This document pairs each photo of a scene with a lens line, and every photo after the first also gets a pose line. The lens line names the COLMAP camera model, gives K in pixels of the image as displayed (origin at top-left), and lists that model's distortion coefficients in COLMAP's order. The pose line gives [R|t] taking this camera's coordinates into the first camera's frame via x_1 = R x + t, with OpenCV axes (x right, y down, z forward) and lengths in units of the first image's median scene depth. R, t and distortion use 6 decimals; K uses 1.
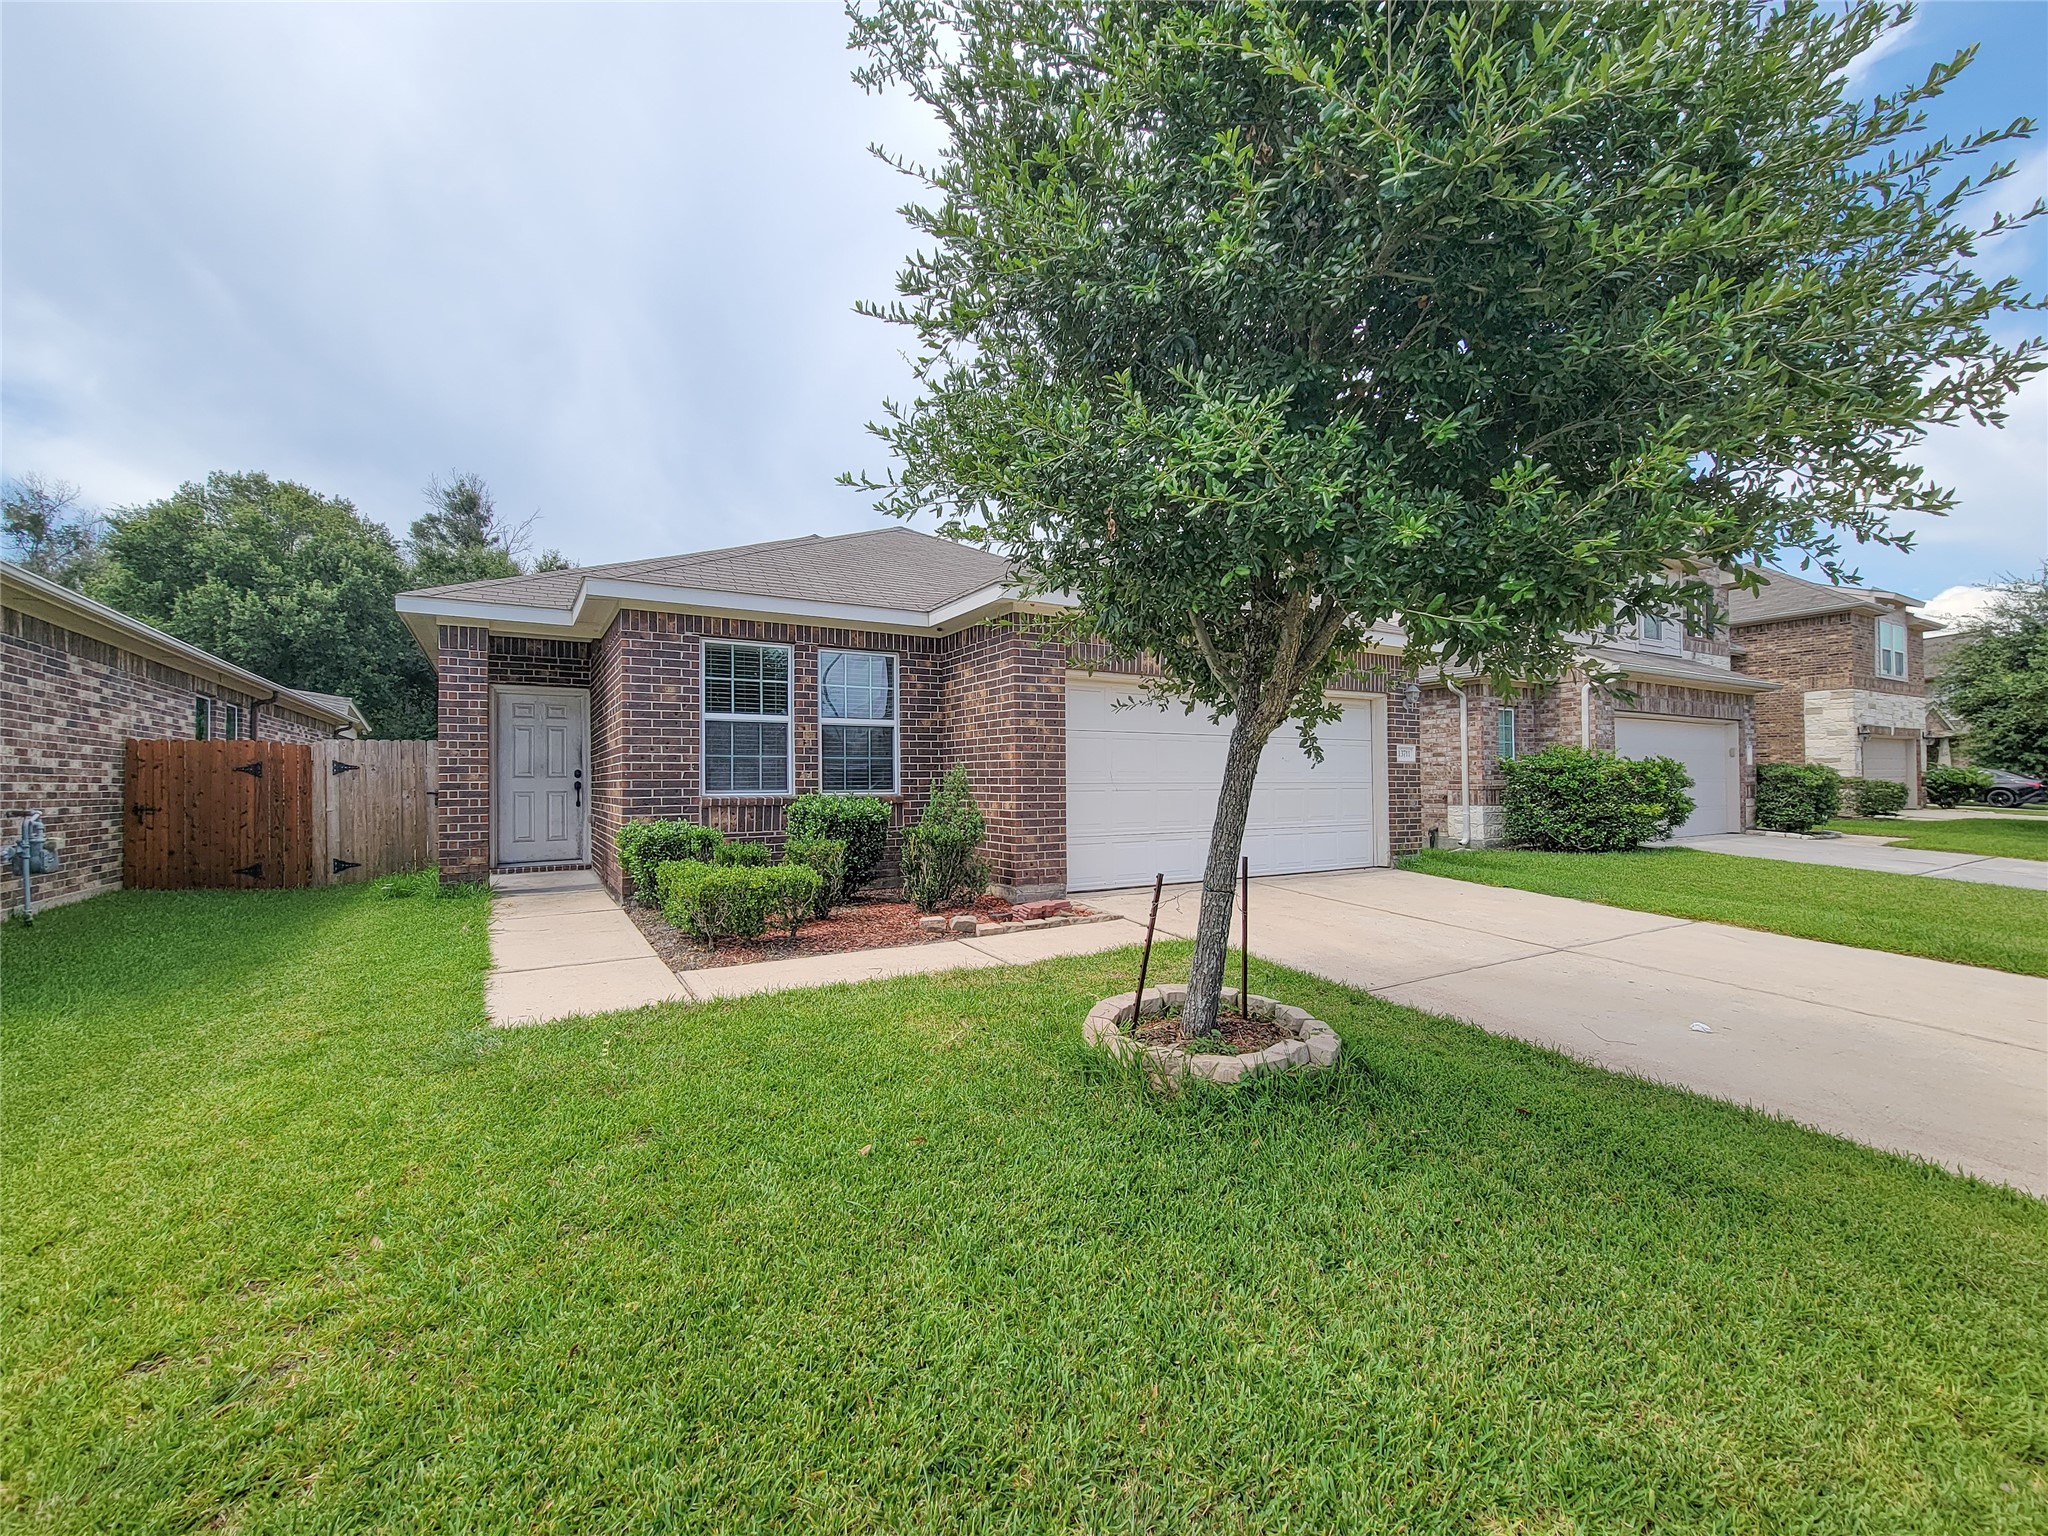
lens RADIAL K [[834.2, 0, 1027.7], [0, 834.2, 776.5], [0, 0, 1]] dist [-0.001277, -0.000583]
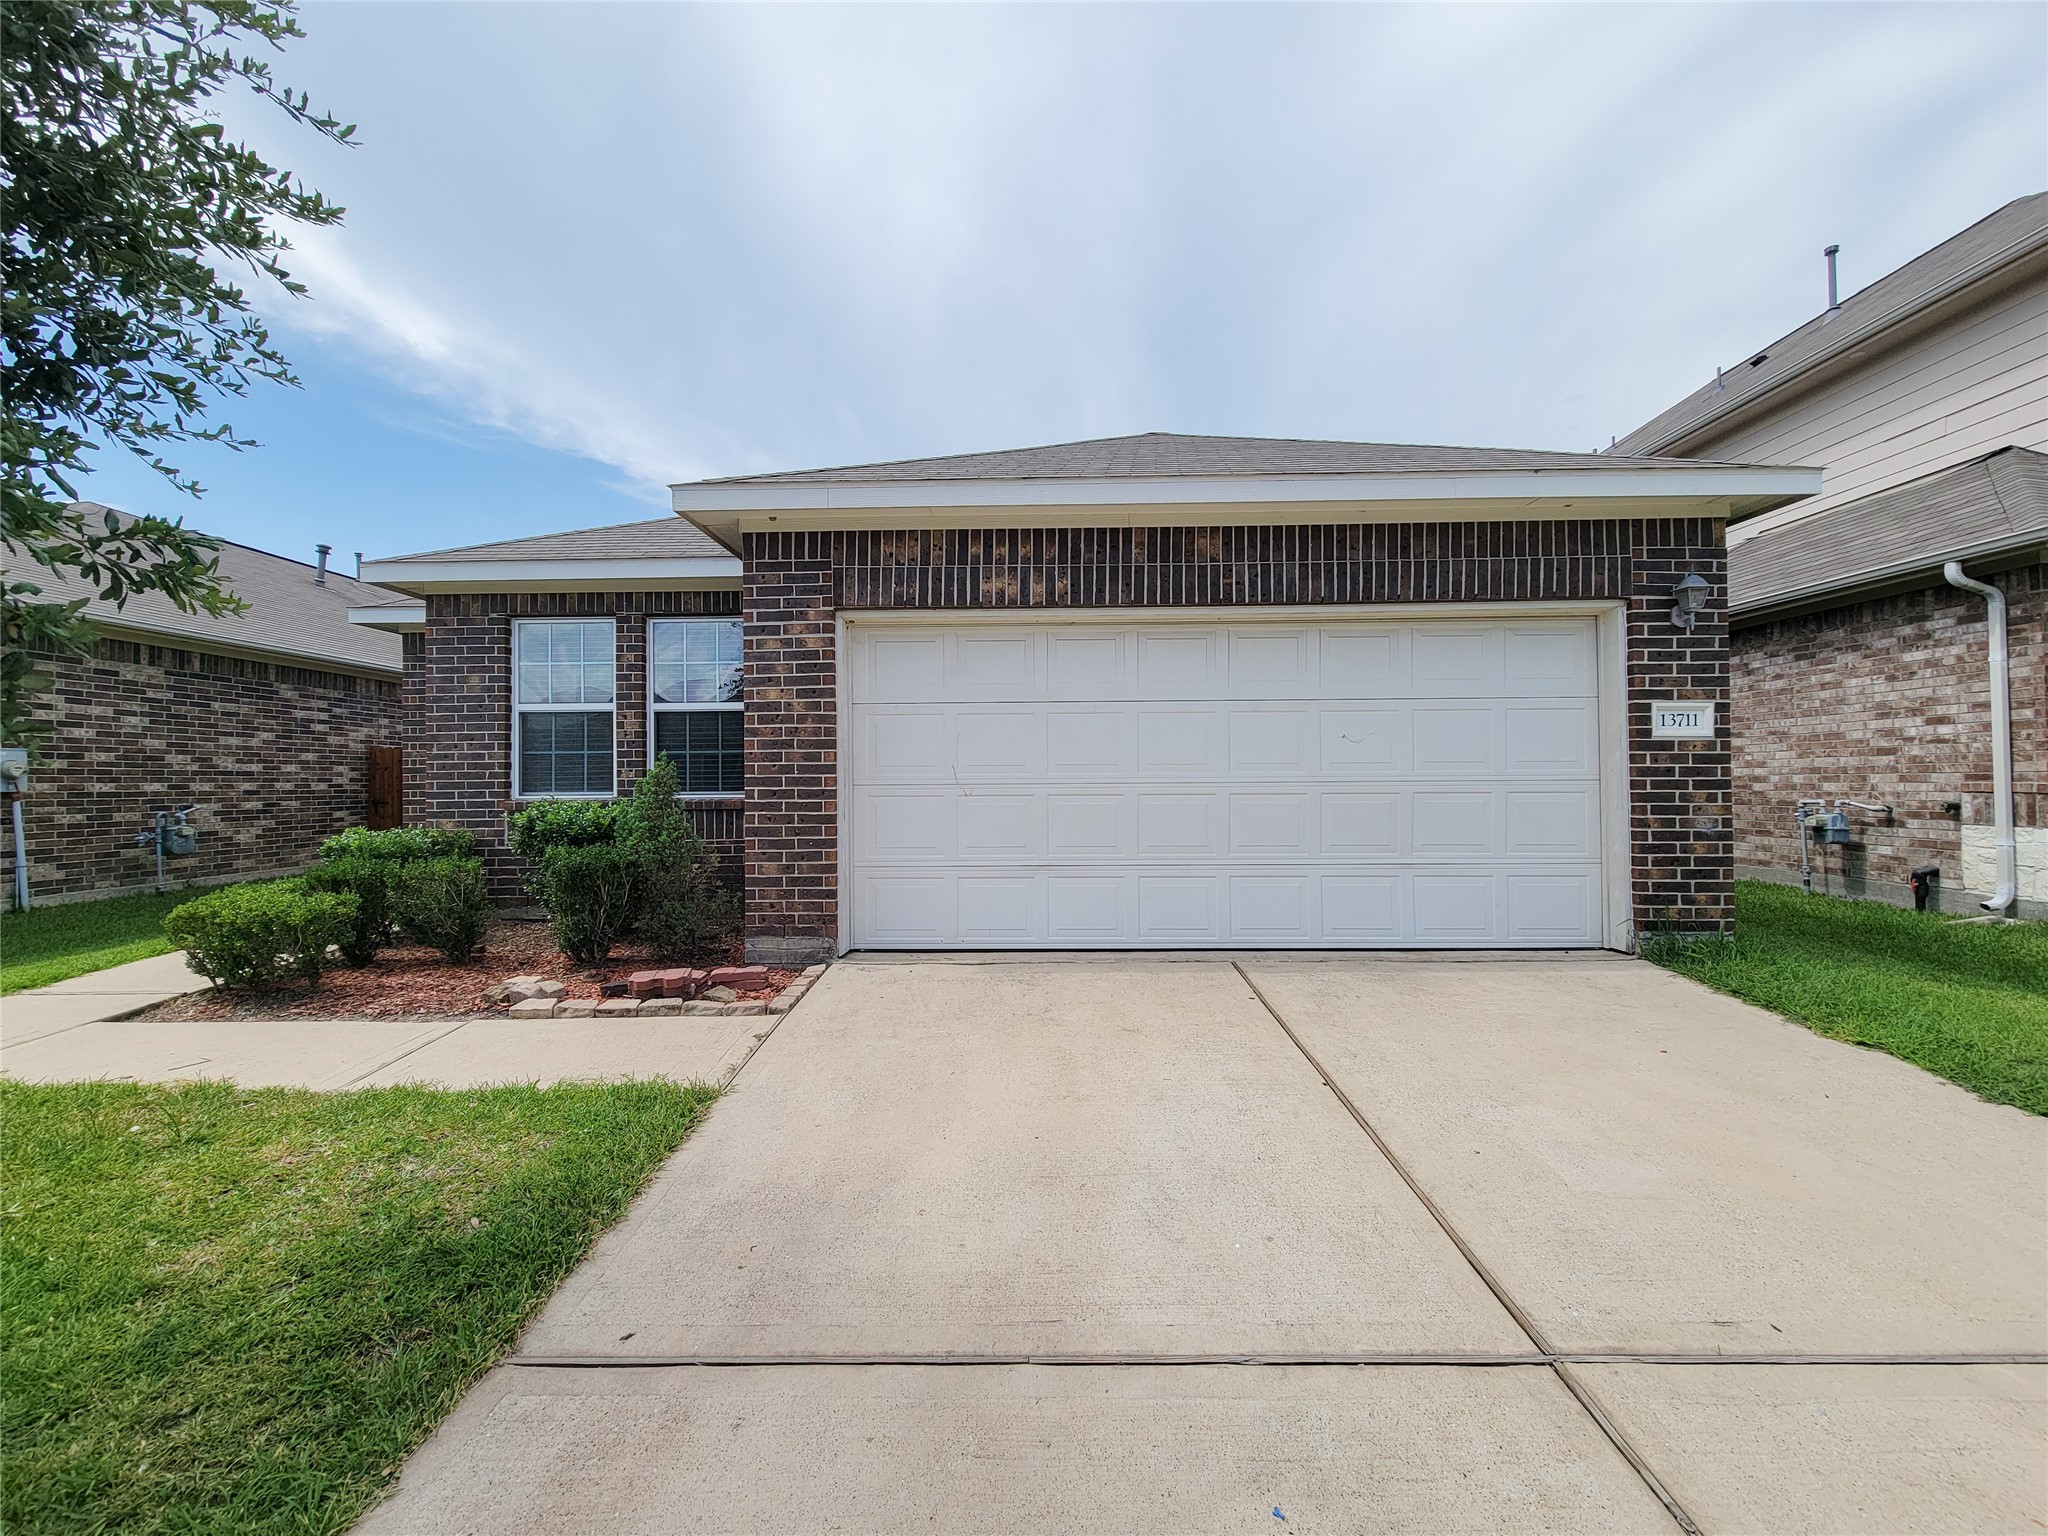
lens RADIAL K [[834.2, 0, 1027.7], [0, 834.2, 776.5], [0, 0, 1]] dist [-0.001277, -0.000583]
pose [[0.848886, -0.003425, -0.528565, 0.519197], [0.008131, 0.999945, 0.006579, -0.001431], [0.528513, -0.009883, 0.848868, 0.525751]]
